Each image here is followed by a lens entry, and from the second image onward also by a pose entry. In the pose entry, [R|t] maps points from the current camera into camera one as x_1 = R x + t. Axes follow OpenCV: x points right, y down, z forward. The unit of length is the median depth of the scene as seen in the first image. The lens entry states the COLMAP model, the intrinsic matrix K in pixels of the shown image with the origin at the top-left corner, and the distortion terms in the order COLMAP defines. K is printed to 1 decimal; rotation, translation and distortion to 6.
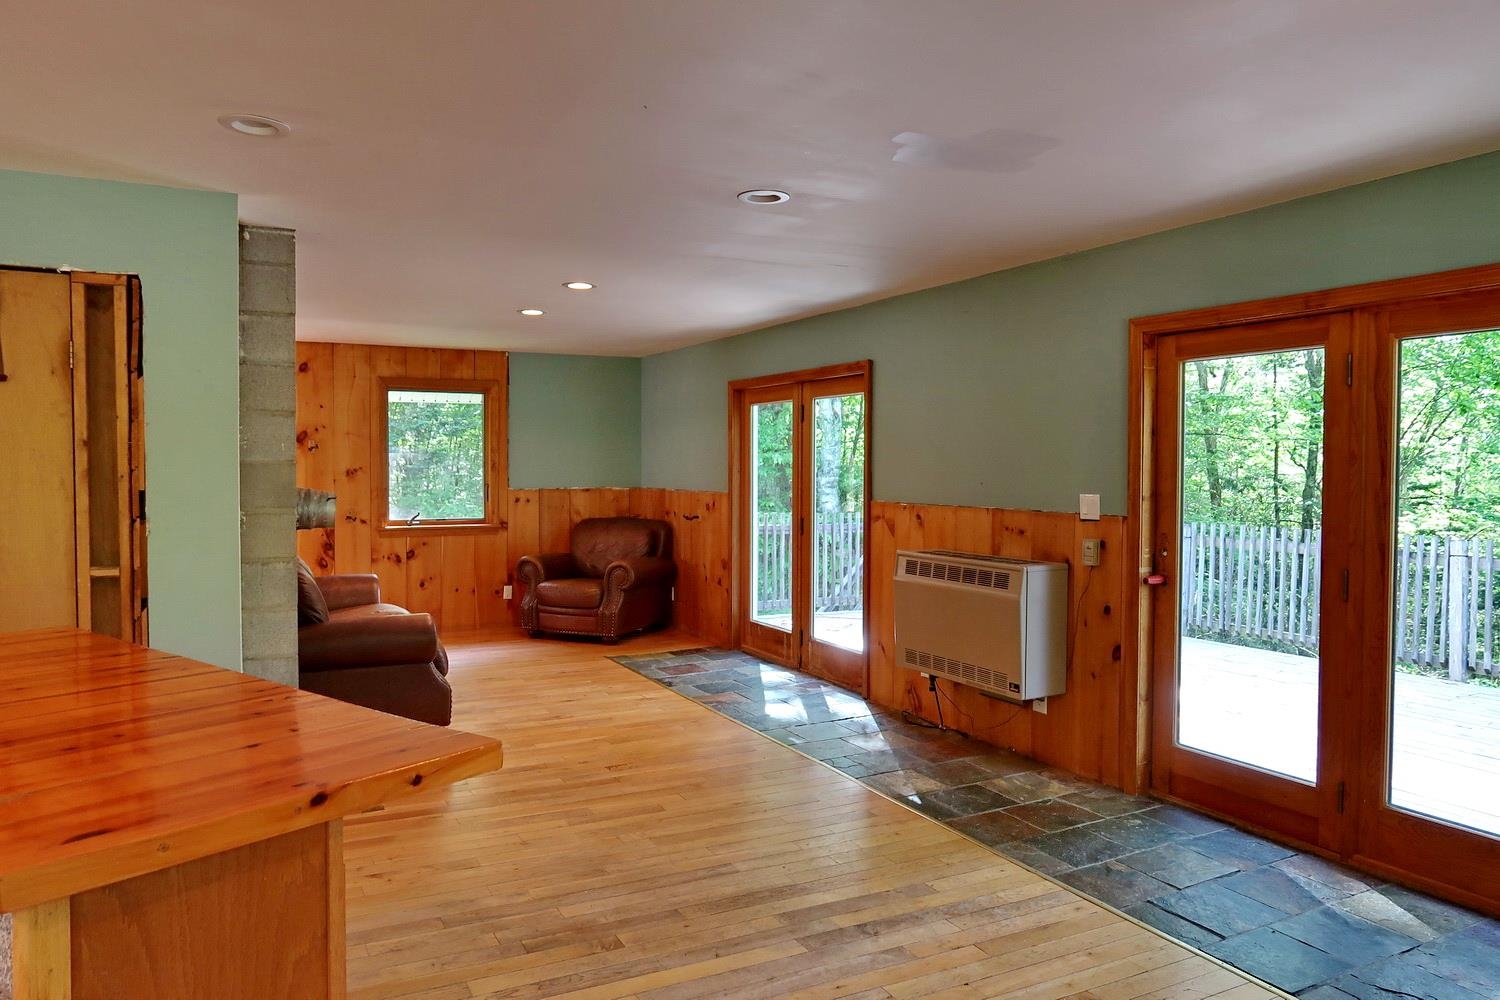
lens RADIAL K [[1039.5, 0, 760.1], [0, 1039.5, 494.7], [0, 0, 1]] dist [-0.025408, 0.005555]
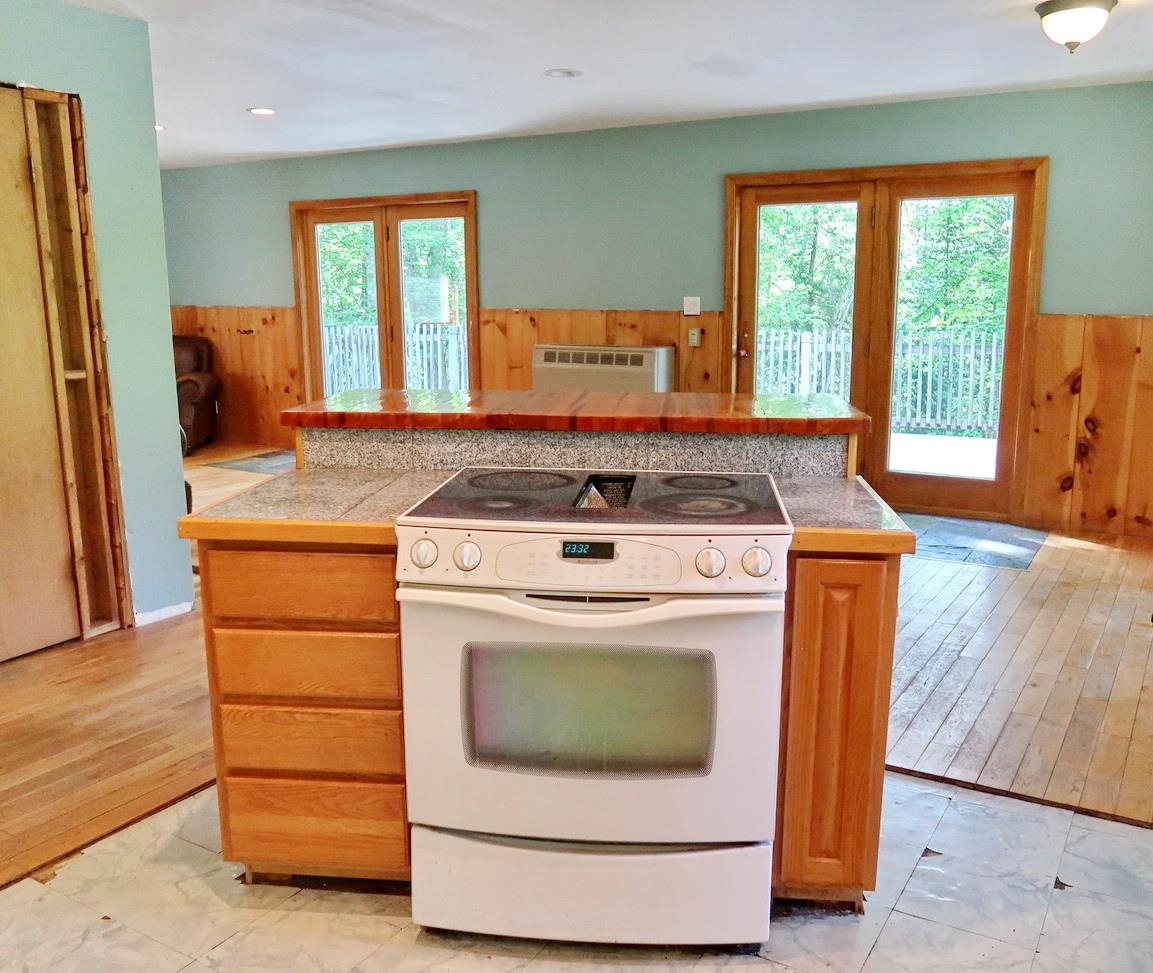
lens RADIAL K [[1033.1, 0, 626.8], [0, 1033.1, 482.7], [0, 0, 1]] dist [-0.010651, -0.024610]
pose [[0.839272, -0.107531, 0.532973, -0.516051], [0.021702, 0.986092, 0.164777, 0.014580], [-0.543279, -0.126726, 0.829933, -0.168040]]
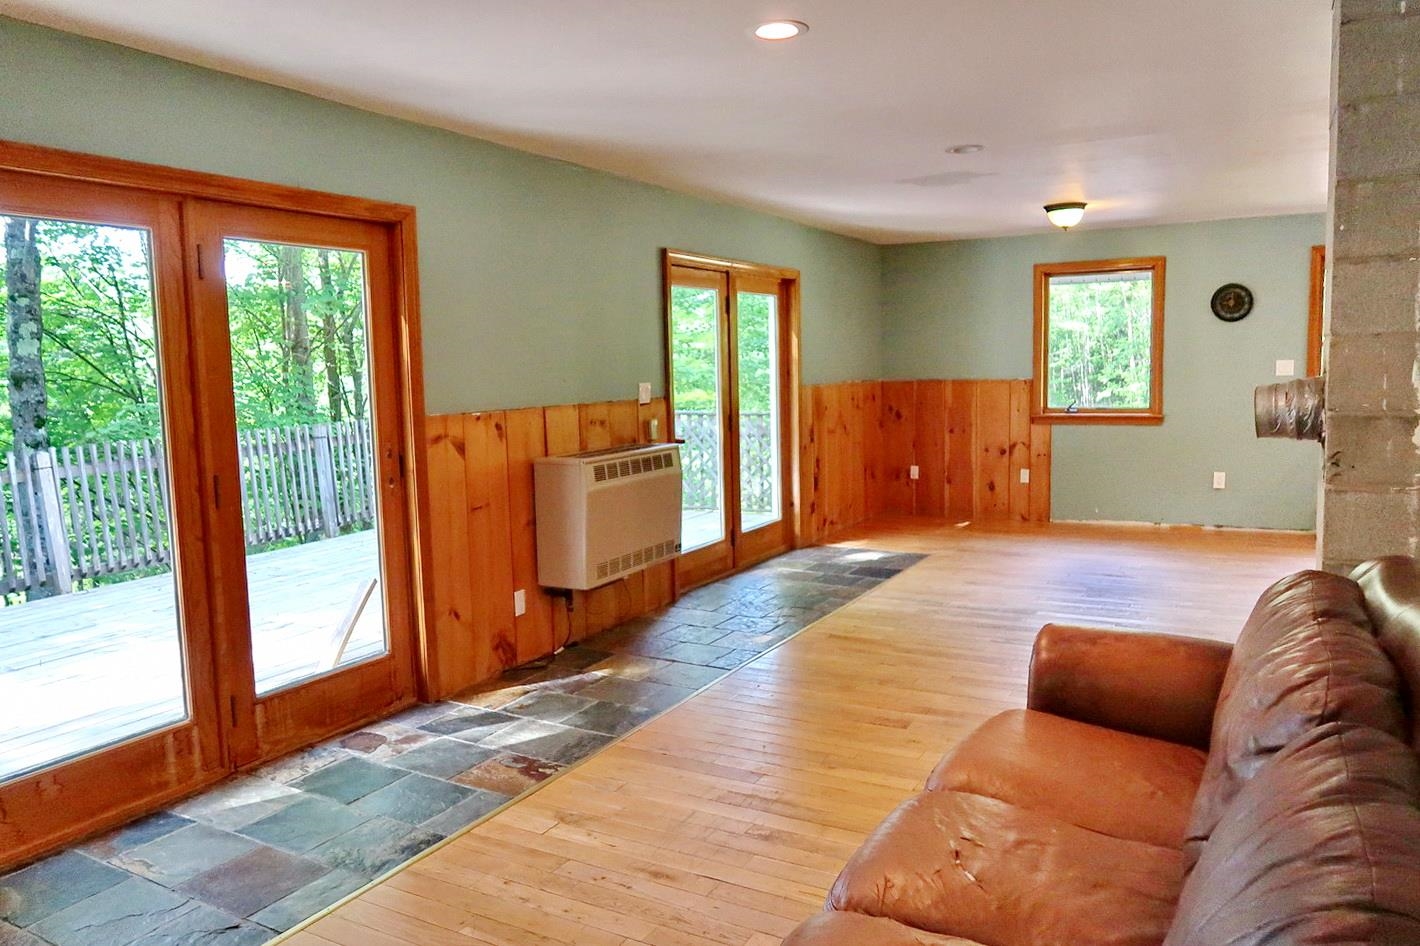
lens RADIAL K [[984.1, 0, 722.1], [0, 984.1, 463.9], [0, 0, 1]] dist [-0.025408, 0.005555]
pose [[-0.547362, -0.072603, 0.833741, -0.667676], [0.048840, 0.991761, 0.118427, -0.036614], [-0.835470, 0.105542, -0.539306, 1.456141]]
